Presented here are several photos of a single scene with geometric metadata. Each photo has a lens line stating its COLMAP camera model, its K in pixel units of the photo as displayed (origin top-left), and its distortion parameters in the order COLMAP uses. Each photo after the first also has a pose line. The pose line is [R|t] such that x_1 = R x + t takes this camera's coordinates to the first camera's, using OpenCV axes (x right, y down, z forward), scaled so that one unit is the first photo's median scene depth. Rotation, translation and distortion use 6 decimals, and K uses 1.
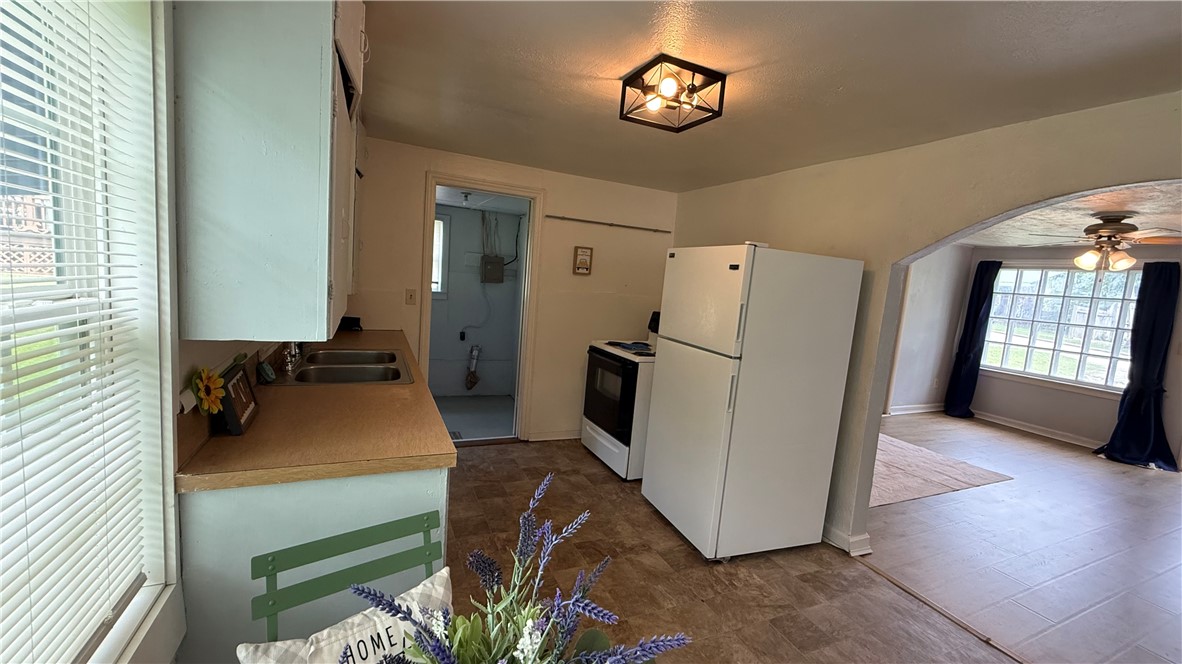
lens RADIAL K [[470.0, 0, 590.8], [0, 470.0, 333.9], [0, 0, 1]] dist [-0.001931, 0.000512]
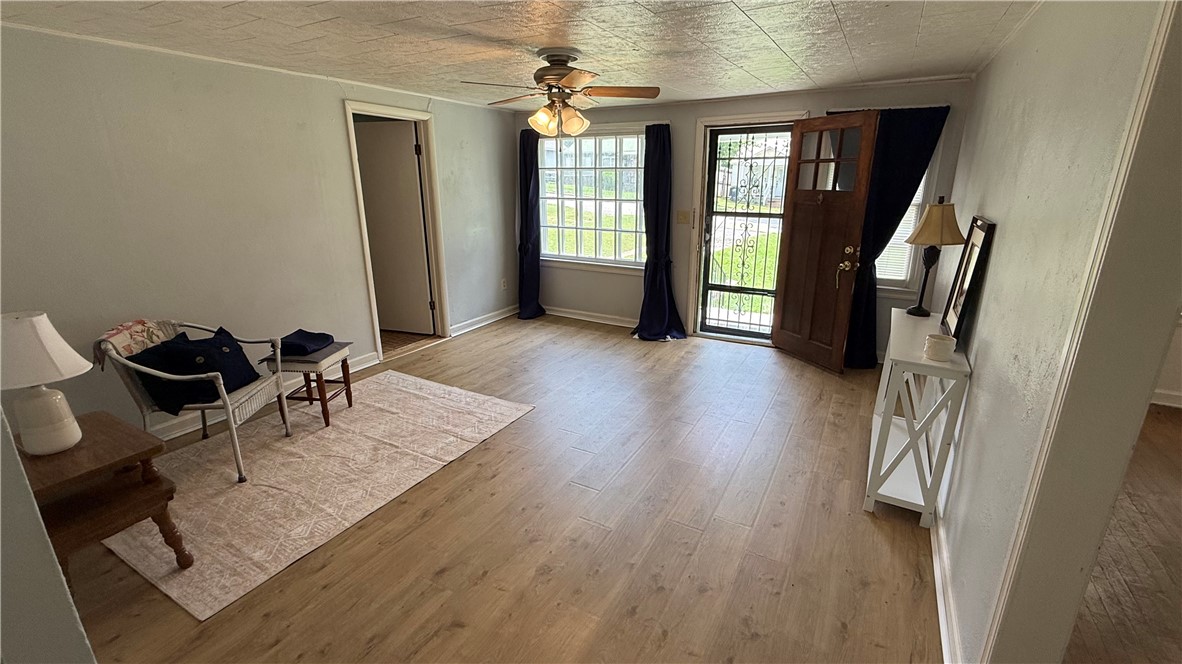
lens RADIAL K [[514.1, 0, 591.5], [0, 514.1, 339.1], [0, 0, 1]] dist [-0.002872, 0.001415]
pose [[0.792867, -0.253148, 0.554327, 0.376137], [0.127444, 0.958401, 0.255393, -0.019374], [-0.595919, -0.131847, 0.792147, 0.182074]]
